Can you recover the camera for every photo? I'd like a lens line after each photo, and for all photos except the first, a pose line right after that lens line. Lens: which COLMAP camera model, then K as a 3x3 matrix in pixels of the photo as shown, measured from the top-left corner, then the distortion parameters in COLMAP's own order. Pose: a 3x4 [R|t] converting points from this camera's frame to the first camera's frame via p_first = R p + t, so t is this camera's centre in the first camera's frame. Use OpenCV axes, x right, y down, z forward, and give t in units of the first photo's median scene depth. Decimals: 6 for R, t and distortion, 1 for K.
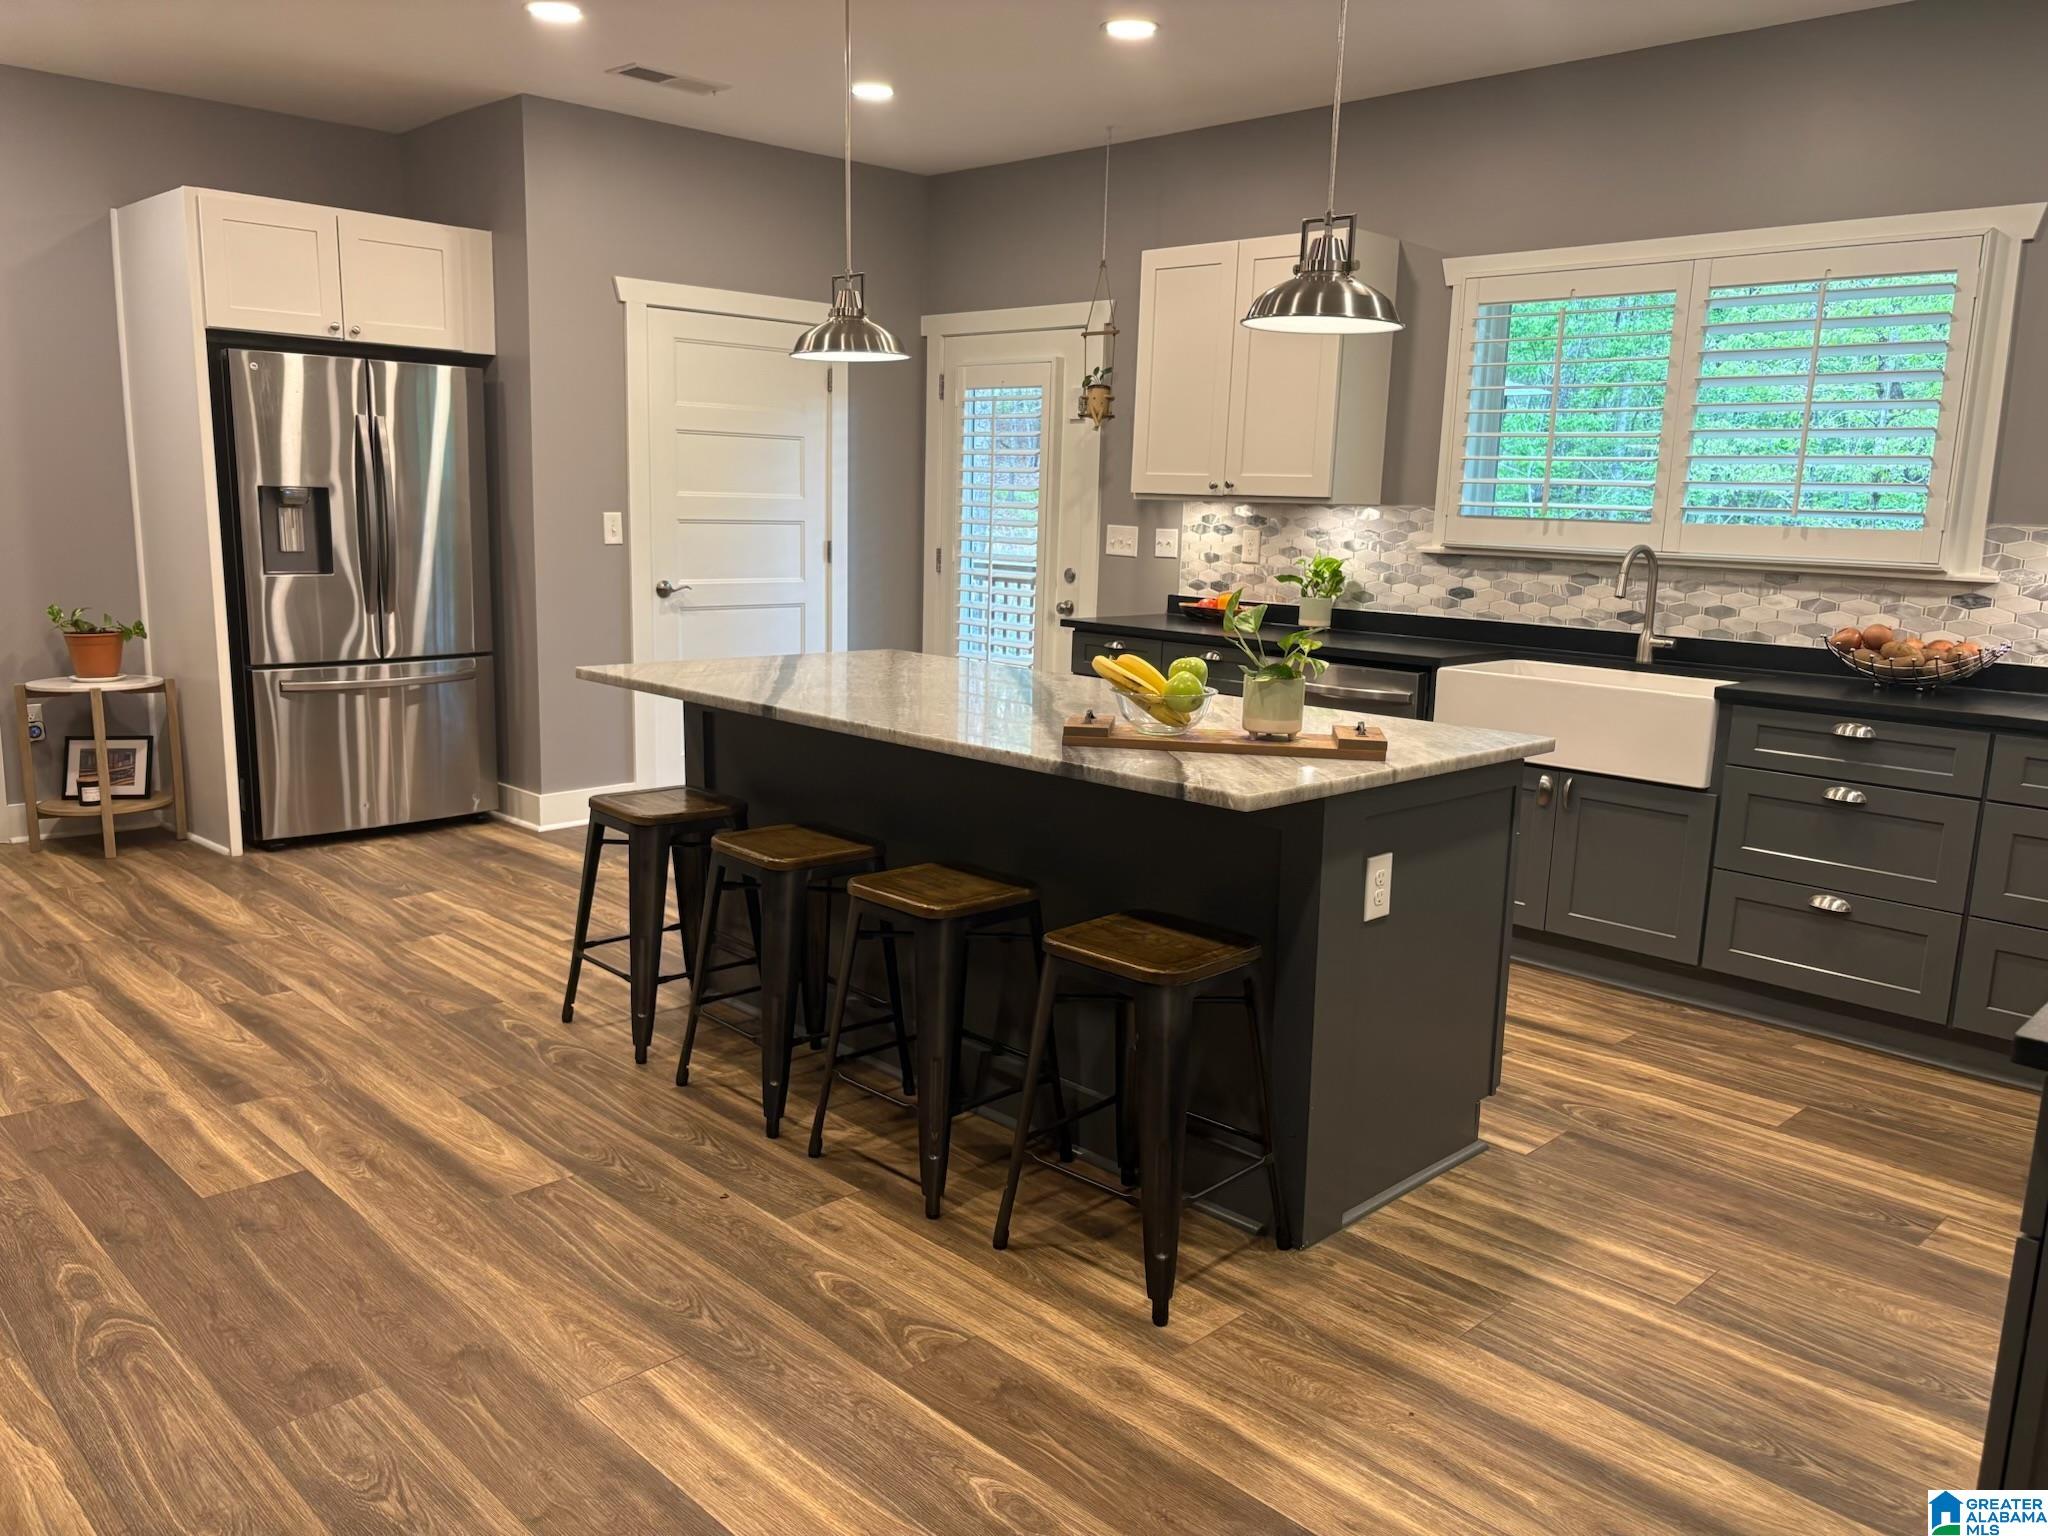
lens RADIAL K [[1548.5, 0, 1029.1], [0, 1548.5, 790.3], [0, 0, 1]] dist [0.031653, -0.018752]
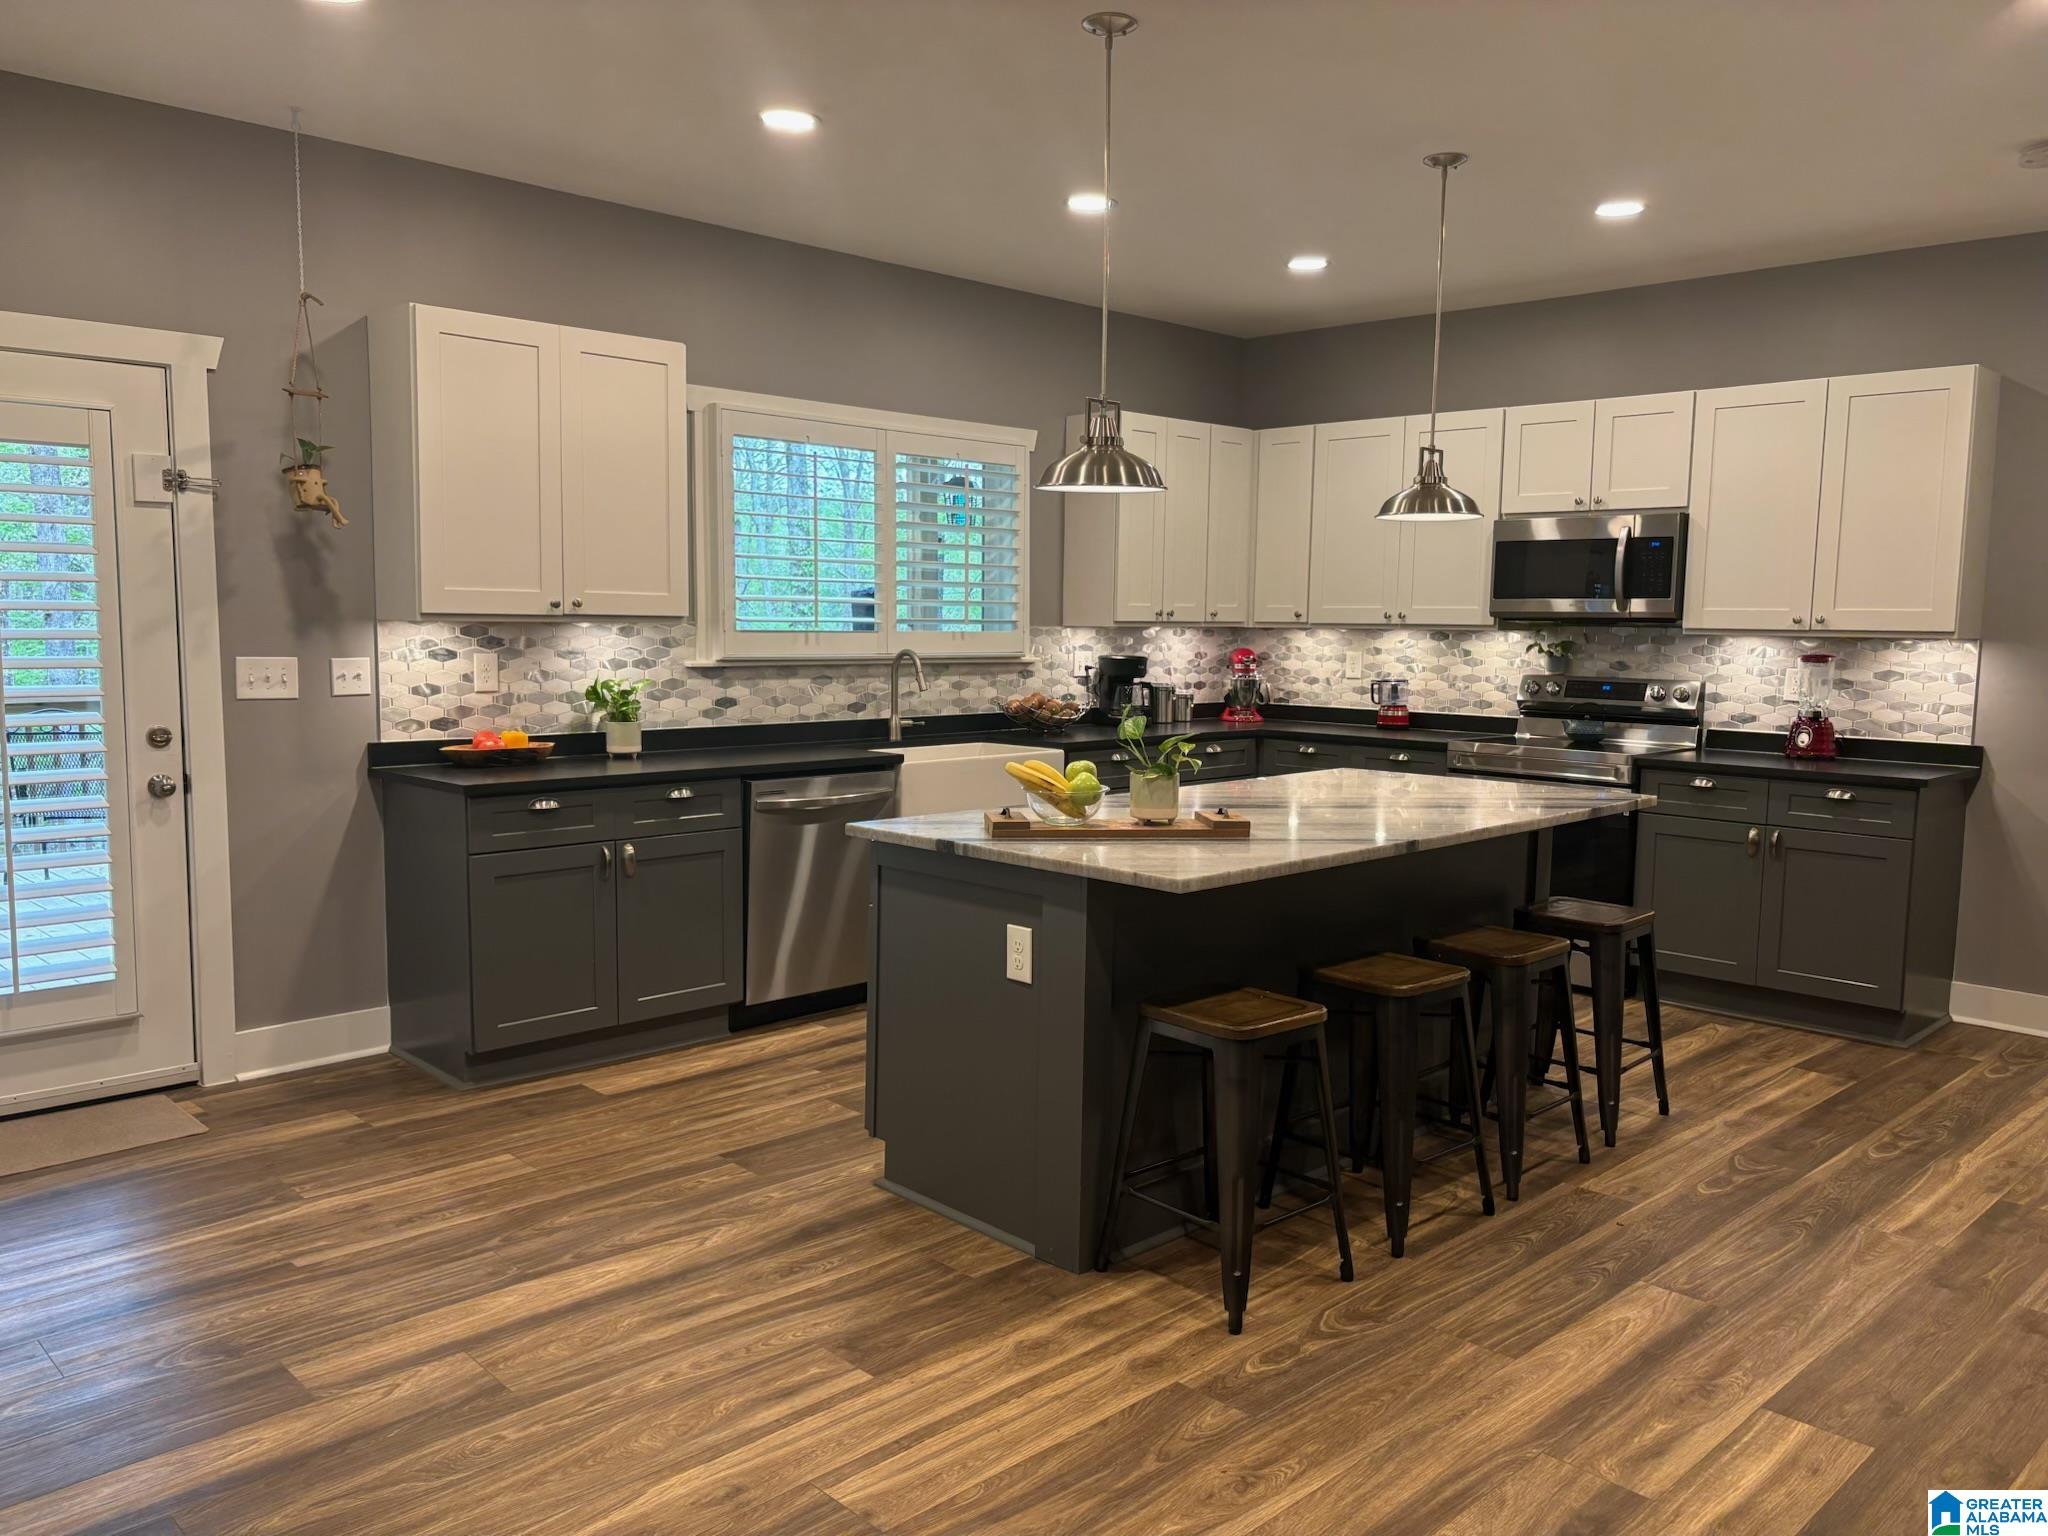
lens RADIAL K [[1548.5, 0, 1032.2], [0, 1548.5, 756.3], [0, 0, 1]] dist [0.031653, -0.018752]
pose [[0.004849, -0.114927, 0.993362, -0.884503], [0.179287, 0.977378, 0.112202, -0.197969], [-0.983785, 0.177553, 0.025344, 0.893956]]
